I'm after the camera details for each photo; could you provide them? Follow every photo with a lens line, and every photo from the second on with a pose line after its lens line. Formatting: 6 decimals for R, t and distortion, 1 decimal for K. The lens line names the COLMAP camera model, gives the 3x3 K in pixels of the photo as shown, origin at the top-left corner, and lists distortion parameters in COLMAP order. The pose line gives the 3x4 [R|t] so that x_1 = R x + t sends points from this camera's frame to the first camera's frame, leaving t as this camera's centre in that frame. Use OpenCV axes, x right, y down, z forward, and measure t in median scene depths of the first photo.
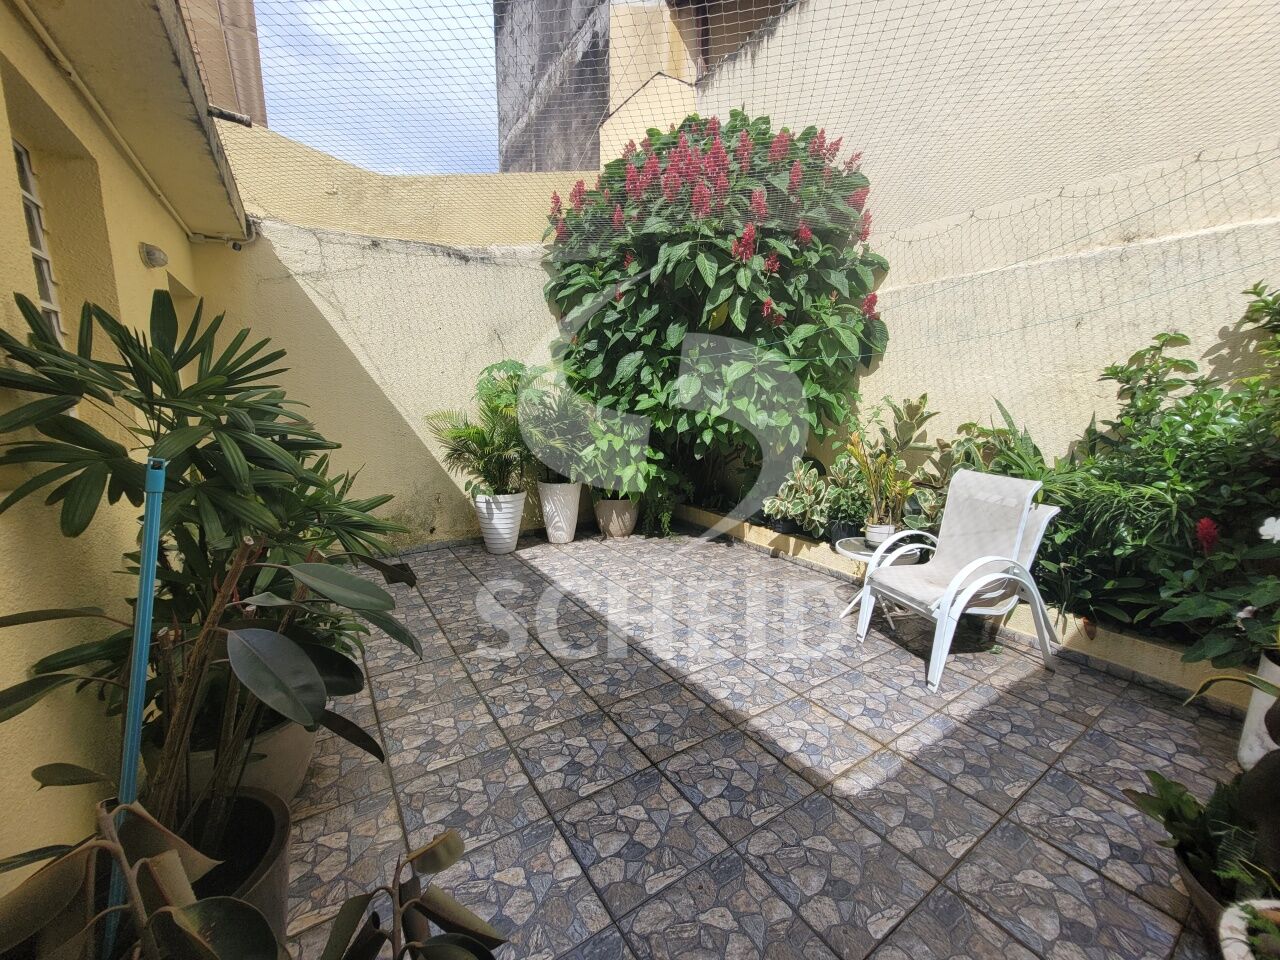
lens RADIAL K [[501.4, 0, 637.5], [0, 501.4, 479.8], [0, 0, 1]] dist [-0.000429, -0.000115]
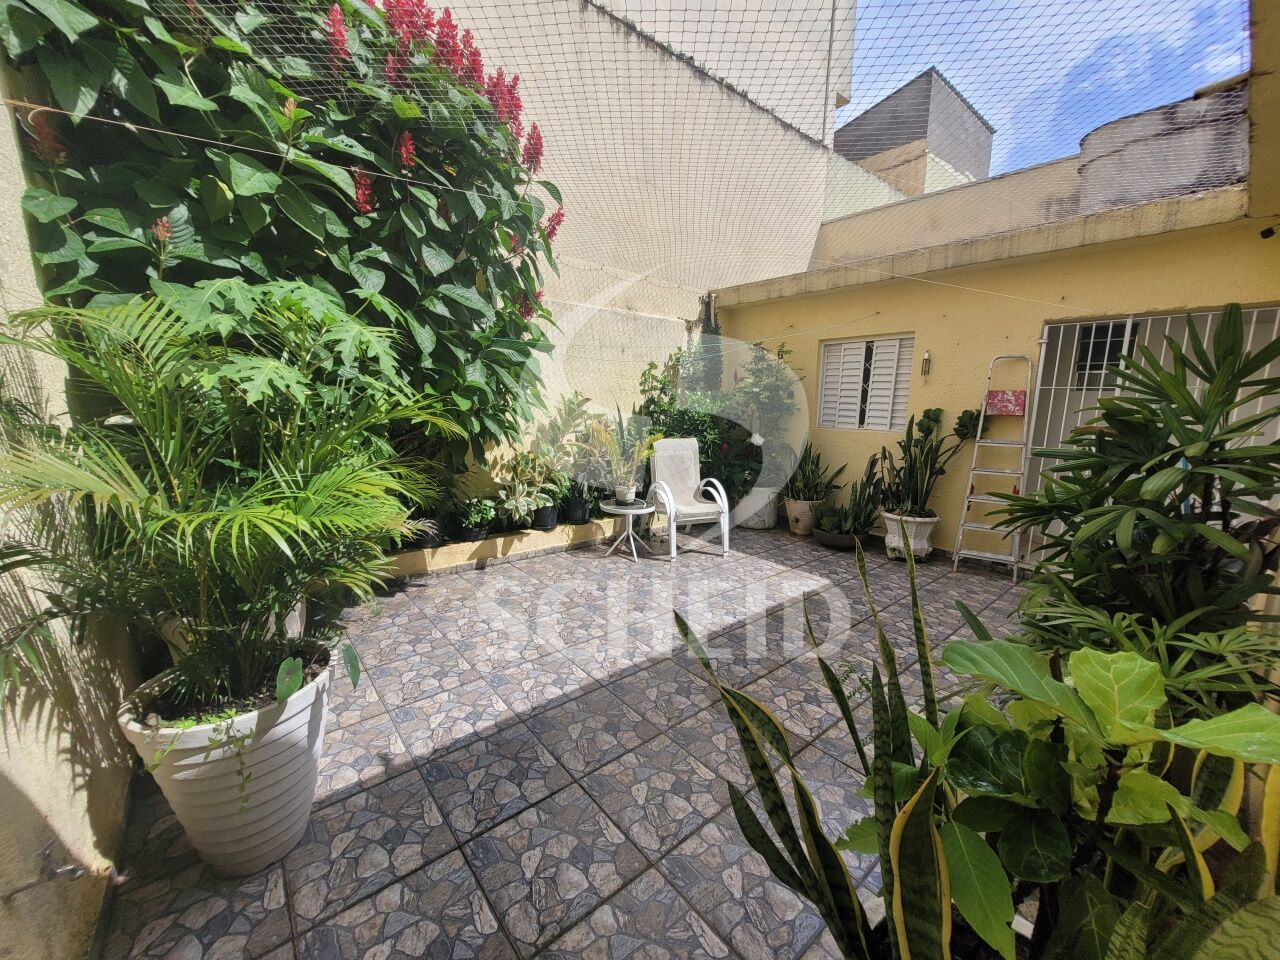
lens RADIAL K [[501.4, 0, 638.3], [0, 501.4, 482.1], [0, 0, 1]] dist [-0.000429, -0.000115]
pose [[-0.101085, -0.187409, 0.977067, -0.638864], [0.140547, 0.969558, 0.200509, -0.145691], [-0.984900, 0.157593, -0.071668, 0.787559]]
